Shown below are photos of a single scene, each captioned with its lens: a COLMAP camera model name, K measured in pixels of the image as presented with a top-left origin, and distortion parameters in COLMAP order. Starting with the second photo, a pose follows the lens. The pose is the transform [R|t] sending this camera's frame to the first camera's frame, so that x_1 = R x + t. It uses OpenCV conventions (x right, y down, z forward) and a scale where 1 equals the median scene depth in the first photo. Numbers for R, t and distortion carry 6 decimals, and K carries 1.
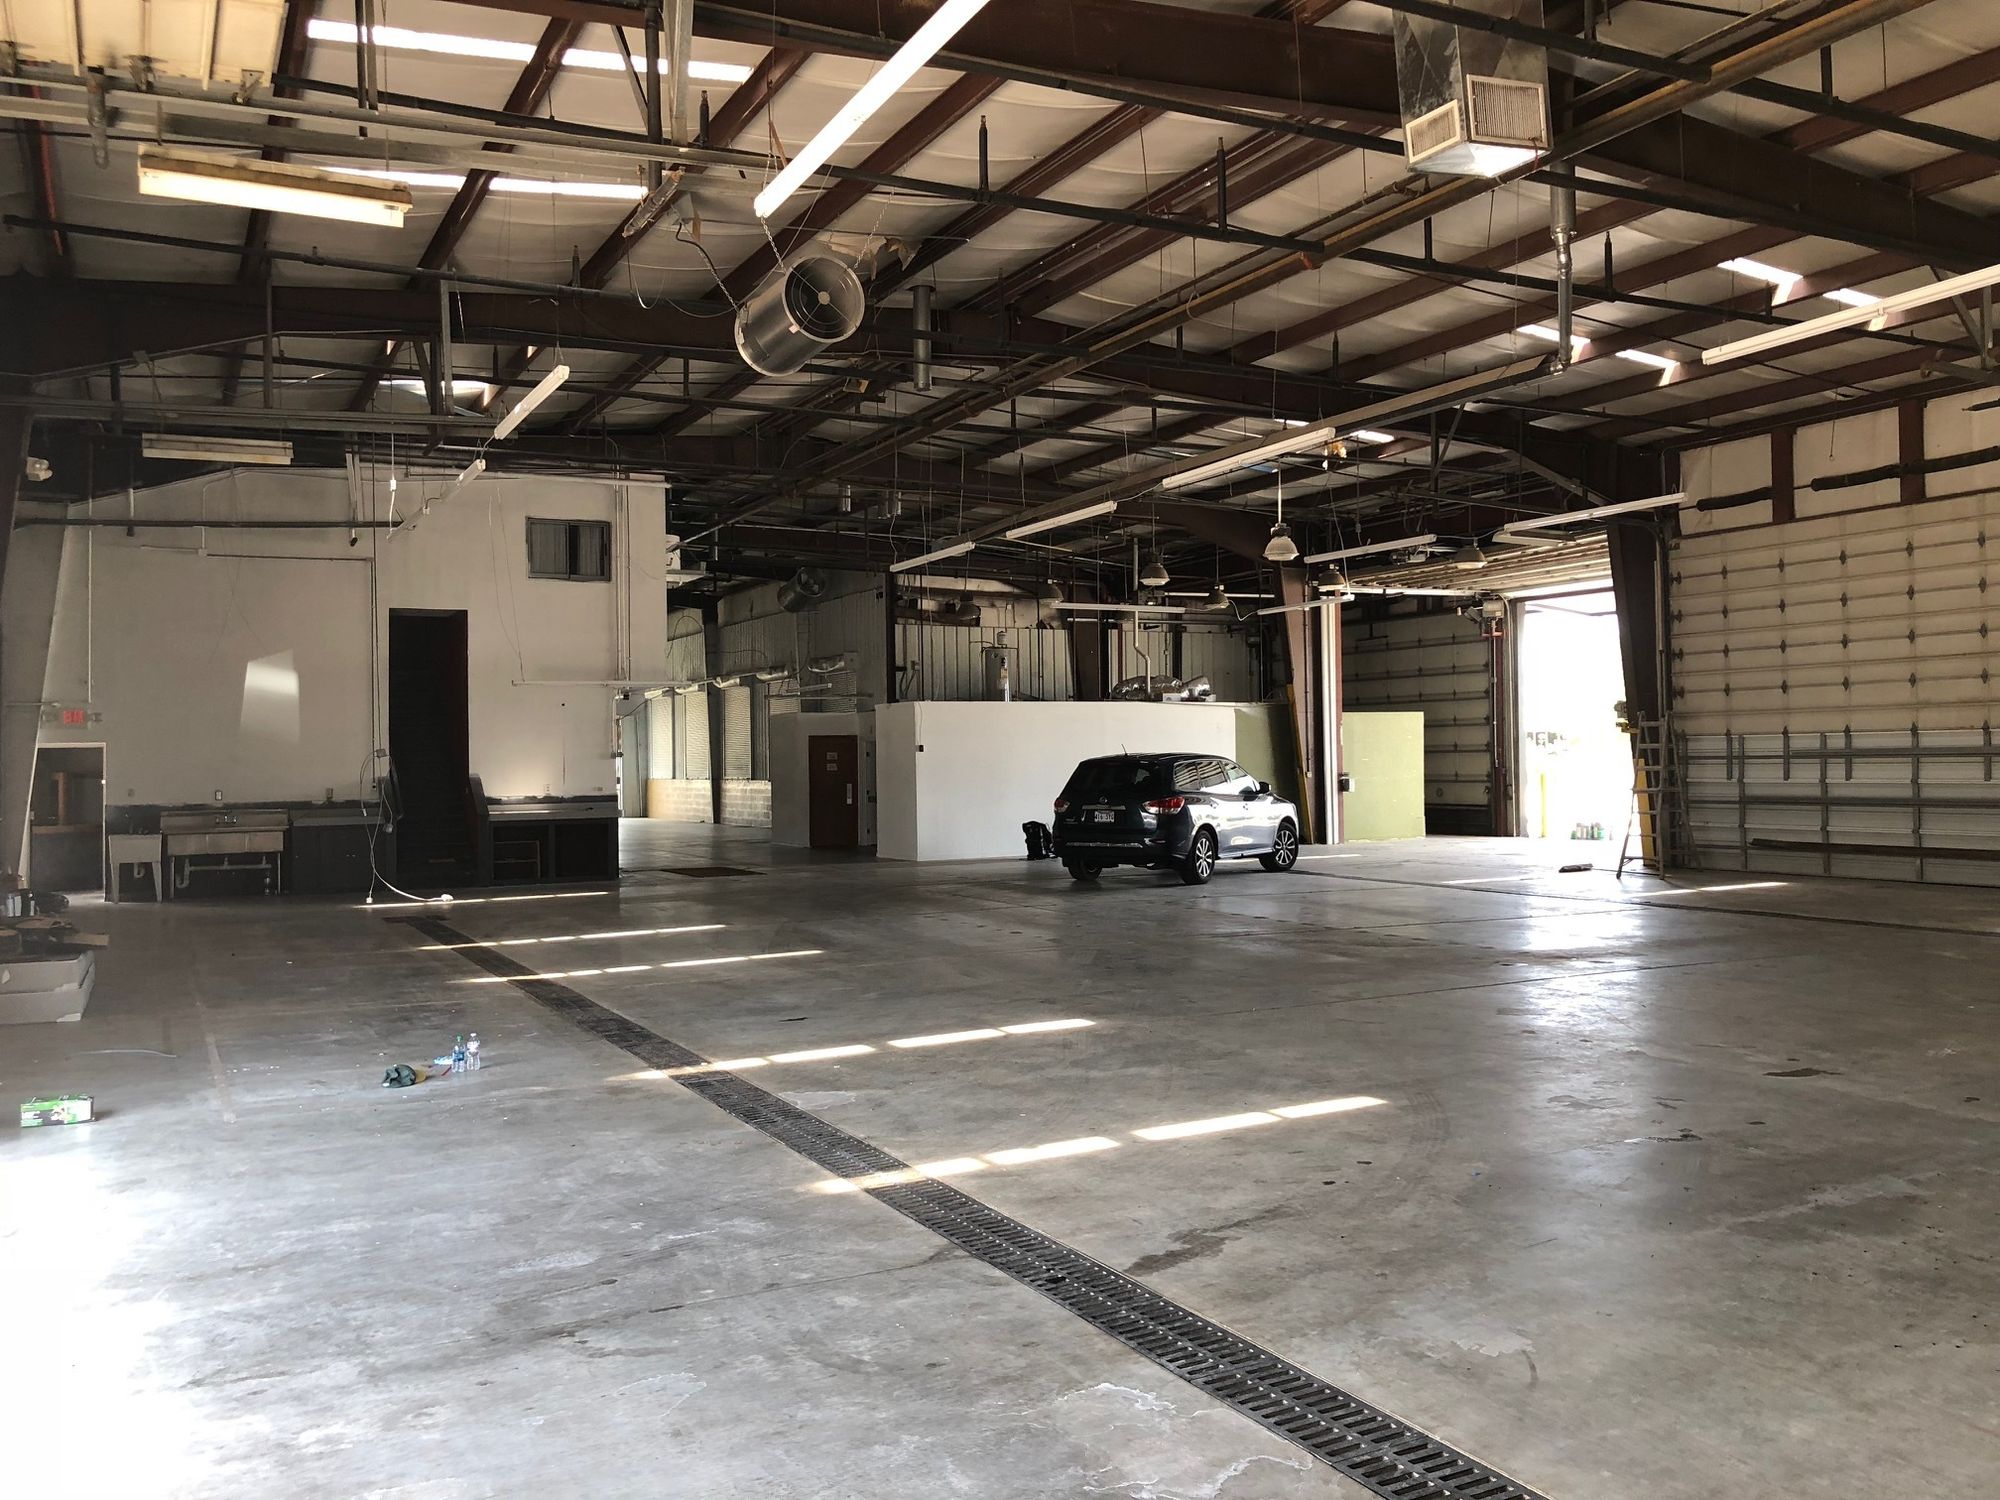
lens RADIAL K [[1658.8, 0, 997.0], [0, 1658.8, 747.6], [0, 0, 1]] dist [-0.000665, 0.000017]
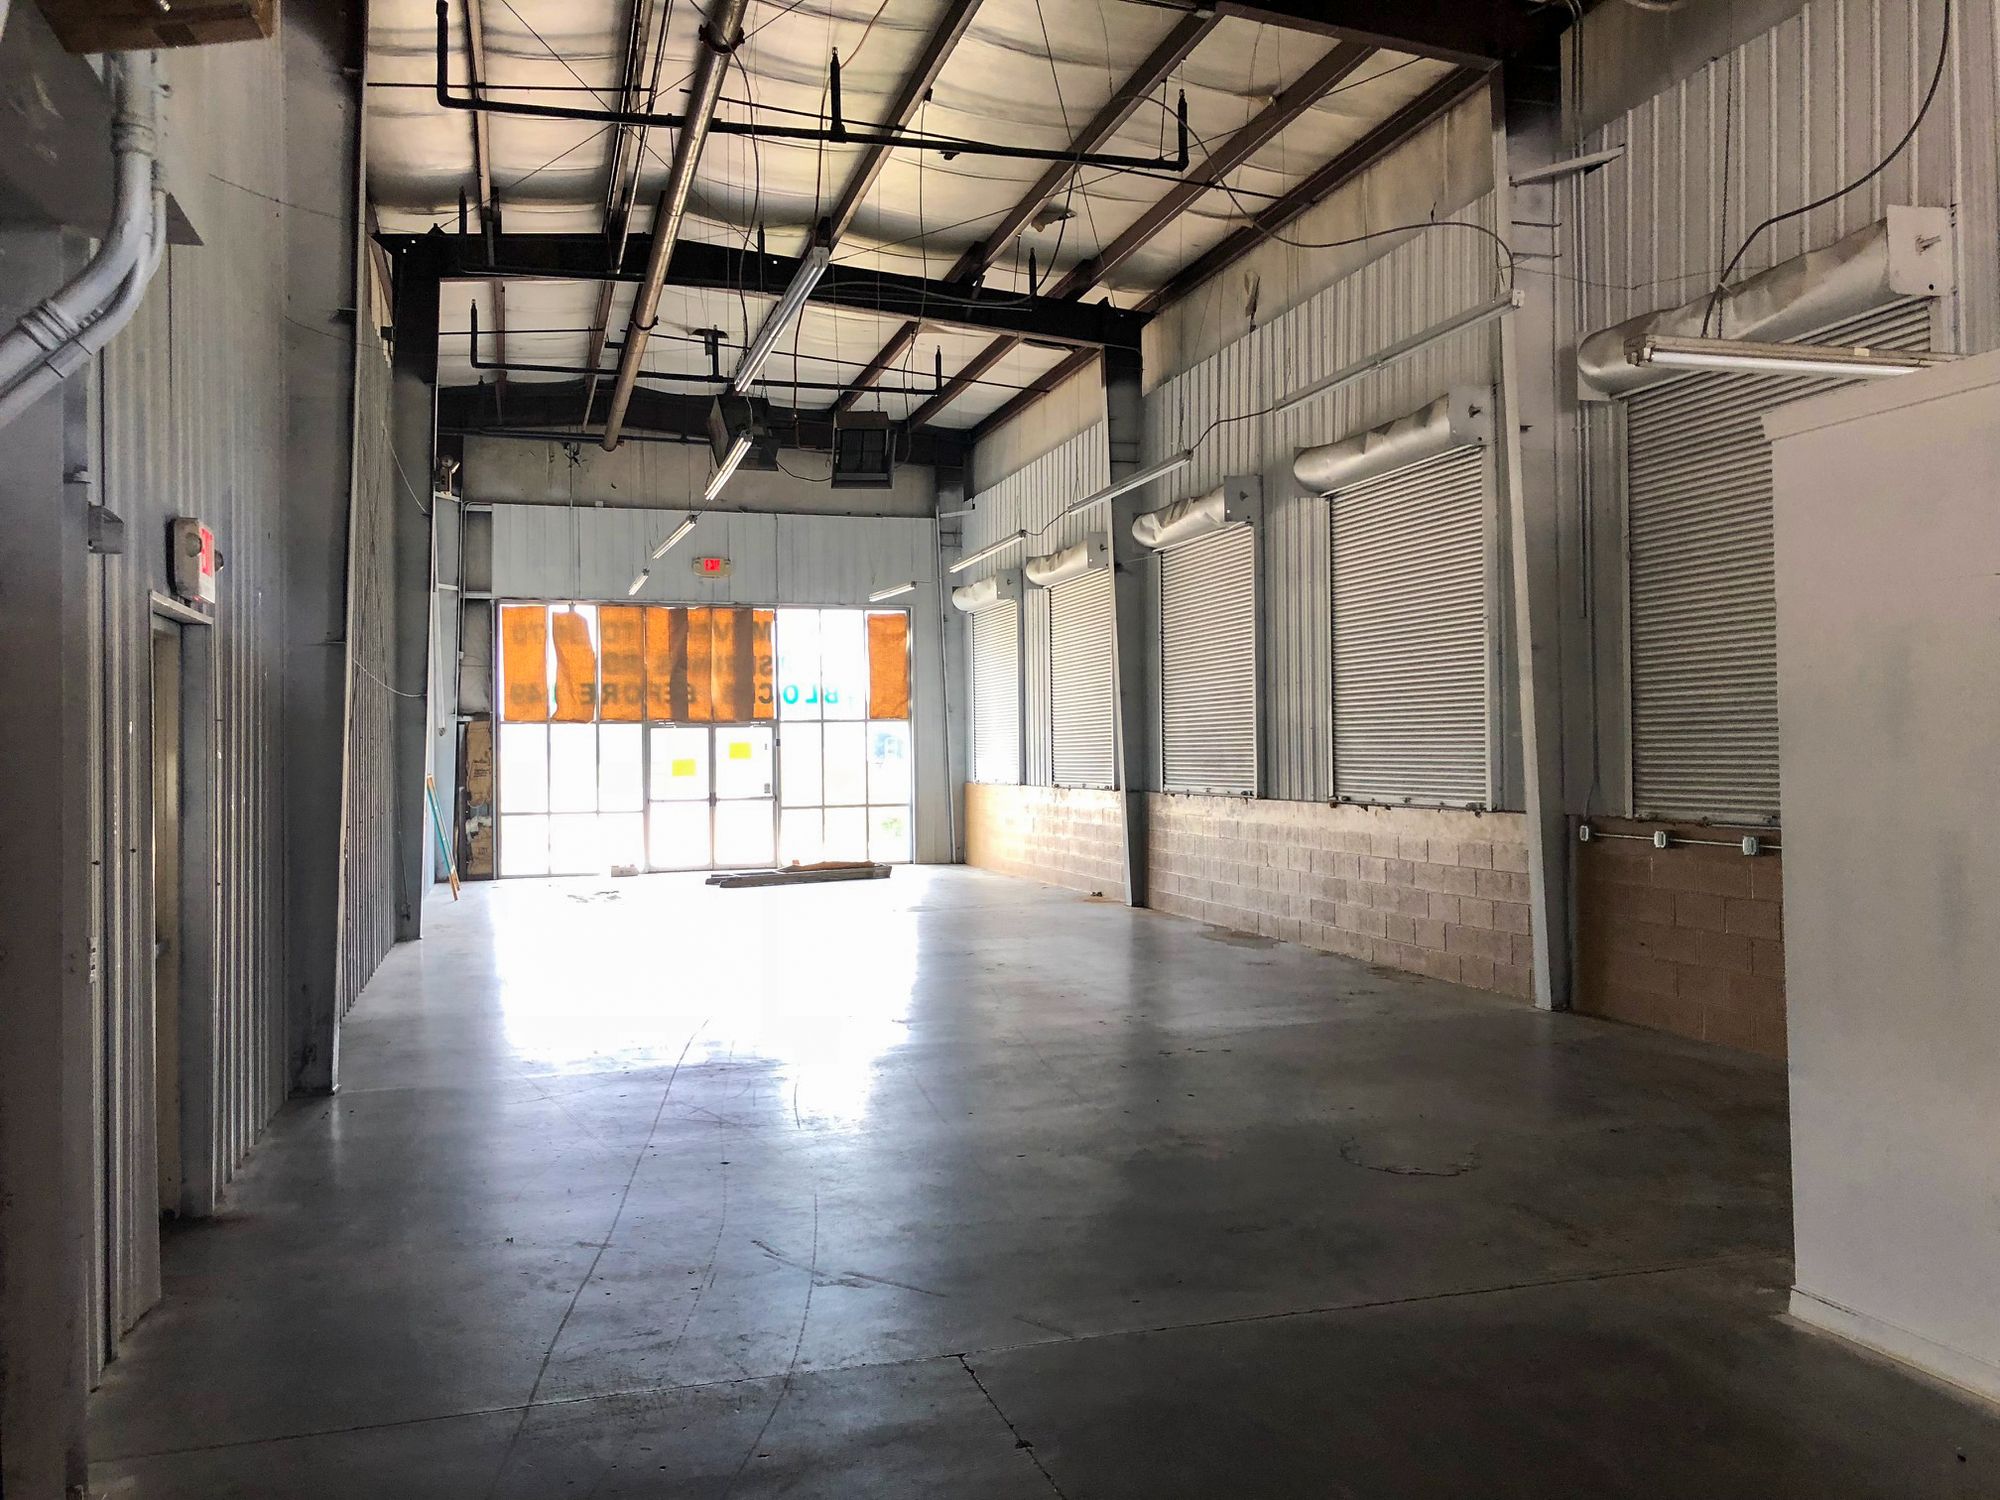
lens RADIAL K [[1658.8, 0, 999.7], [0, 1658.8, 750.3], [0, 0, 1]] dist [-0.000665, 0.000017]
pose [[0.981577, 0.002510, -0.191048, -0.125623], [-0.001229, 0.999976, 0.006823, 0.007064], [0.191061, -0.006462, 0.981557, 0.608623]]
